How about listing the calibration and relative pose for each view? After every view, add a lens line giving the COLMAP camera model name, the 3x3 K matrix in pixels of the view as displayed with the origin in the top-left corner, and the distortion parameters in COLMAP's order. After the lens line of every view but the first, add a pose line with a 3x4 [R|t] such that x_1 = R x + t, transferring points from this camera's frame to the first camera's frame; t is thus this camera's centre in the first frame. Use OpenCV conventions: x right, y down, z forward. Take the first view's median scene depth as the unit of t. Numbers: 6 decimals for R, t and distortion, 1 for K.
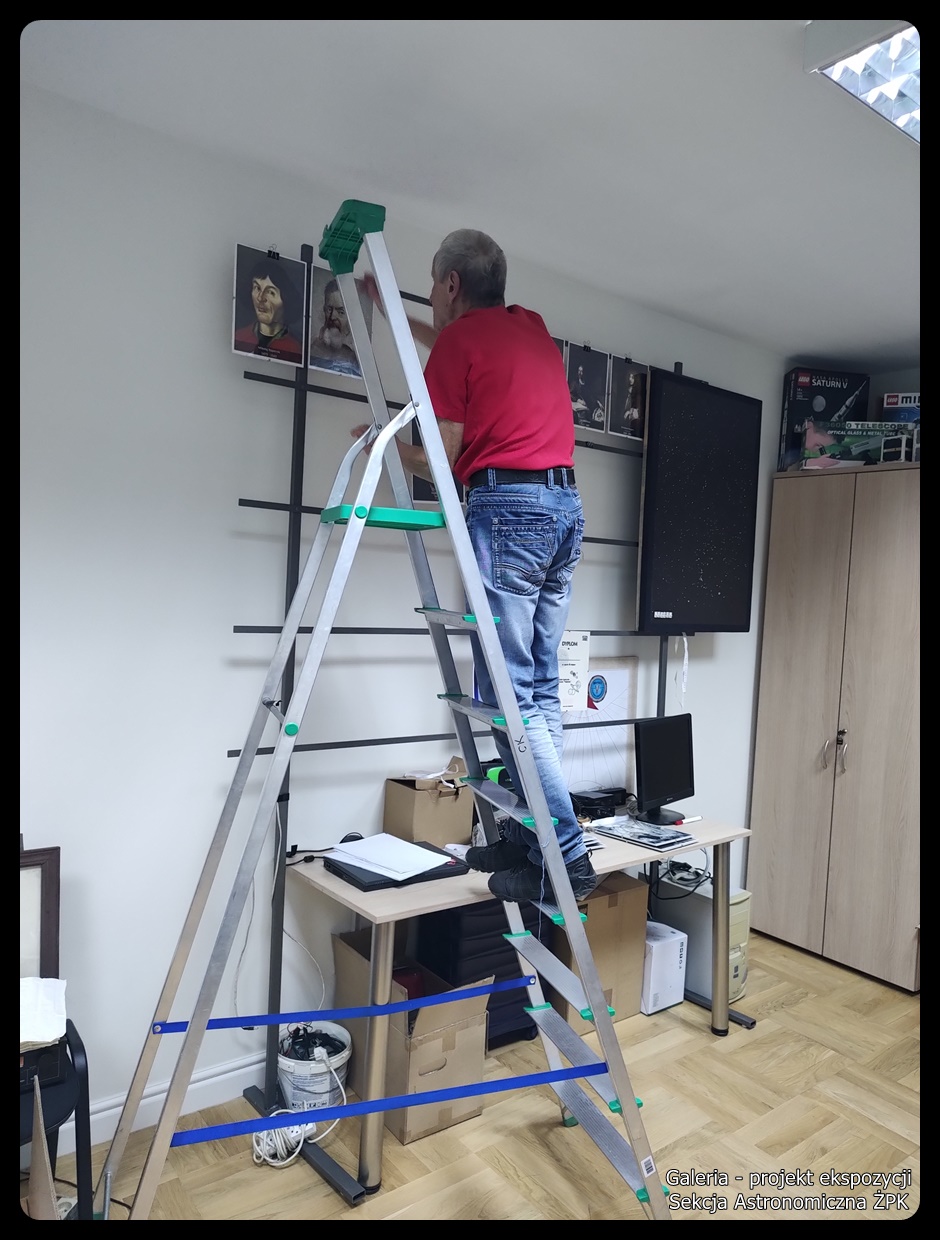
lens RADIAL K [[848.9, 0, 472.6], [0, 848.9, 627.5], [0, 0, 1]] dist [-0.001548, -0.008245]
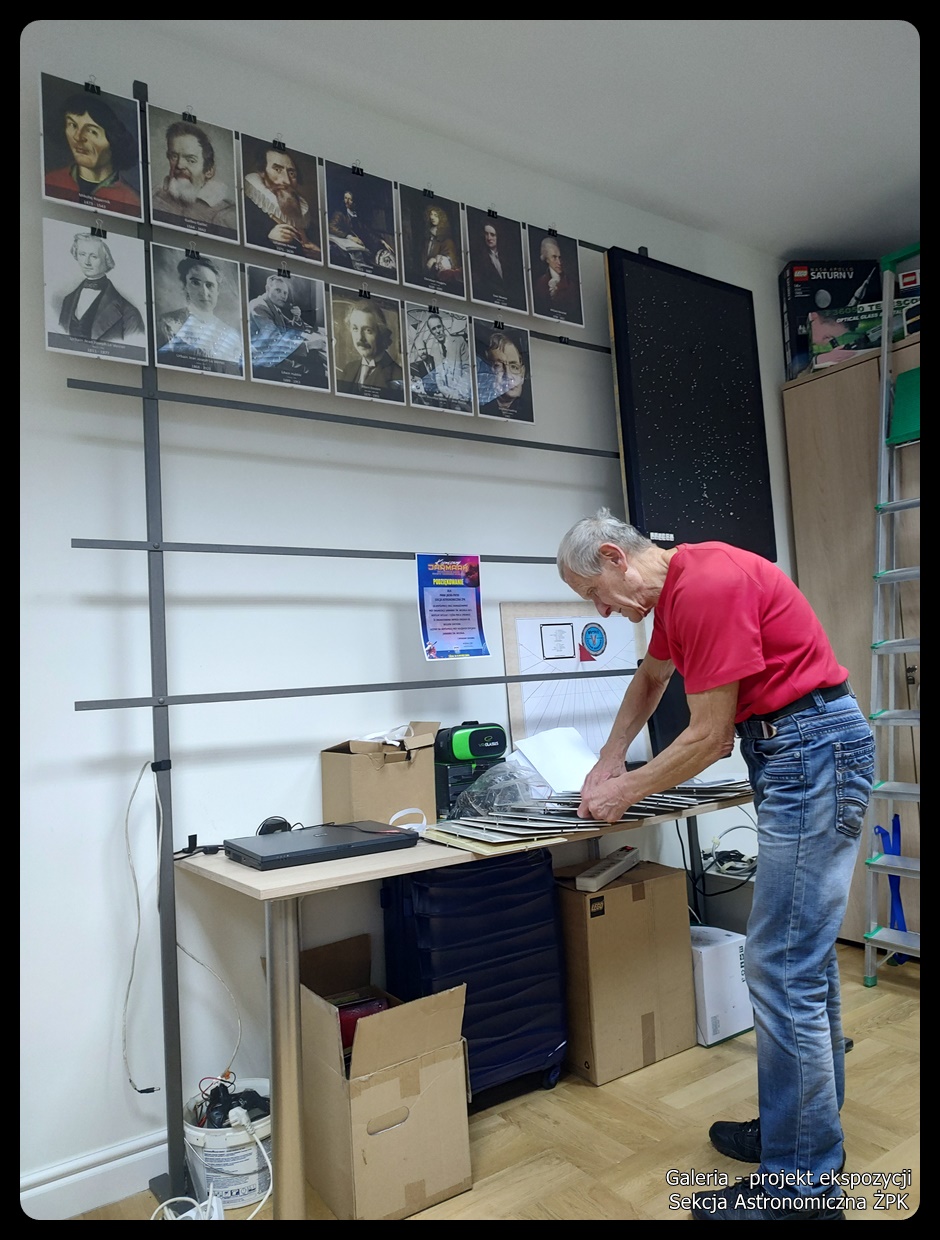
lens RADIAL K [[848.9, 0, 472.6], [0, 848.9, 627.5], [0, 0, 1]] dist [-0.001548, -0.008245]
pose [[0.991904, -0.113306, -0.057343, 0.083386], [0.106712, 0.988483, -0.107301, 0.143781], [0.068841, 0.100313, 0.992572, 0.192614]]
